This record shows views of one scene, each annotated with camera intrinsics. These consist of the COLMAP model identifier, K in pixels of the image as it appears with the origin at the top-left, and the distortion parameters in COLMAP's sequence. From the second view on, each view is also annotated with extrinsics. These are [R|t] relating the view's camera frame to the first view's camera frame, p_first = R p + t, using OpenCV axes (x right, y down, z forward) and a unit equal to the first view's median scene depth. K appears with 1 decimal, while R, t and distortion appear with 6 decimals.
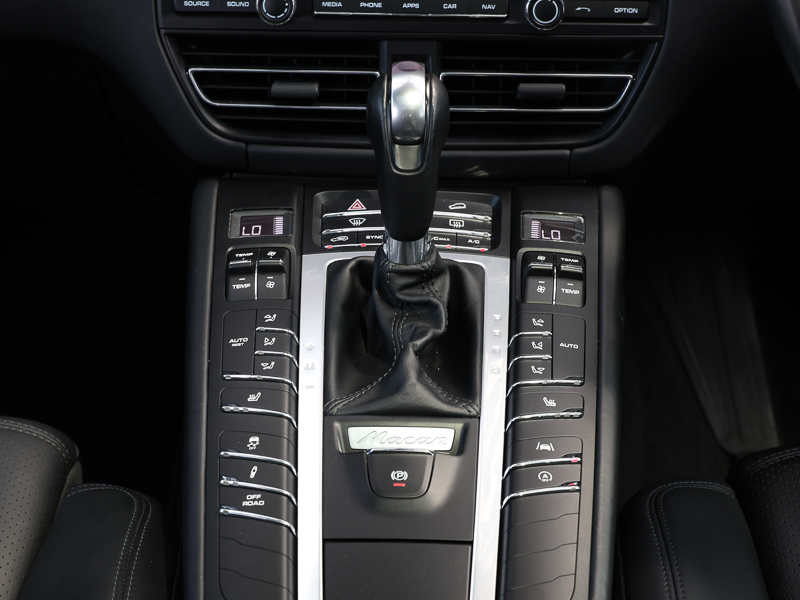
lens RADIAL K [[1709.0, 0, 400.0], [0, 1709.0, 300.0], [0, 0, 1]] dist [0.017446, -0.063847]
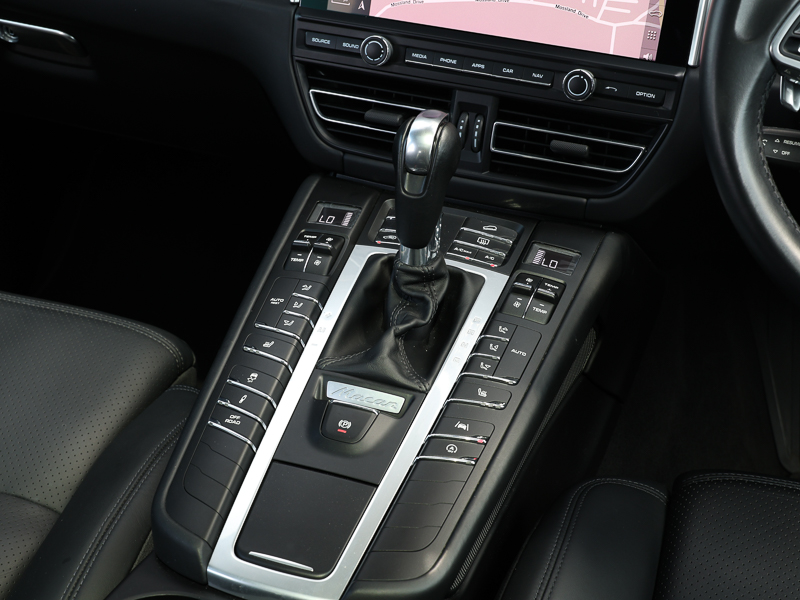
lens RADIAL K [[1395.4, 0, 400.0], [0, 1395.4, 300.0], [0, 0, 1]] dist [-0.012098, 0.002080]
pose [[0.950019, 0.184372, -0.251936, 0.243823], [-0.177727, 0.982855, 0.049086, -0.042082], [0.256667, -0.001857, 0.966498, -0.014165]]
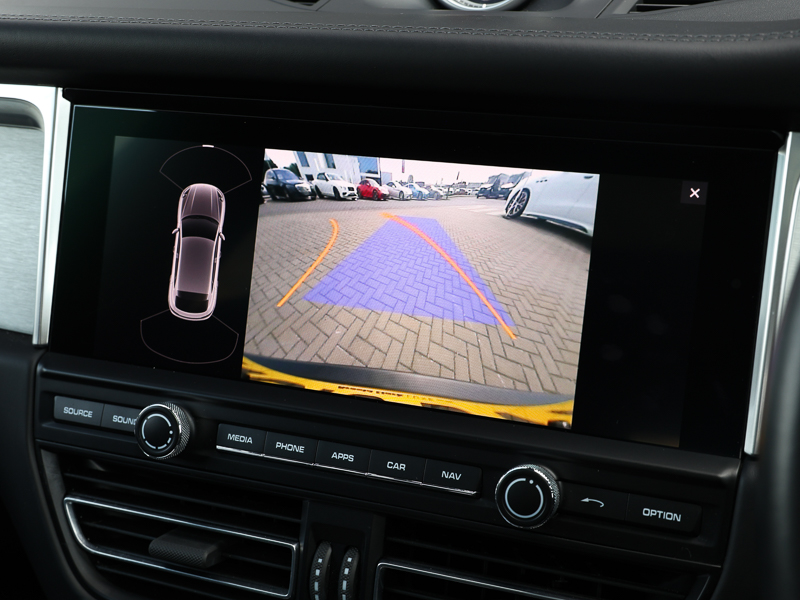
lens RADIAL K [[1308.6, 0, 400.0], [0, 1308.6, 300.0], [0, 0, 1]] dist [-0.002825, -0.036732]
pose [[0.927486, 0.096983, -0.361059, 0.206202], [-0.156769, 0.977647, -0.140105, -0.164017], [0.339400, 0.186548, 0.921958, 0.524664]]
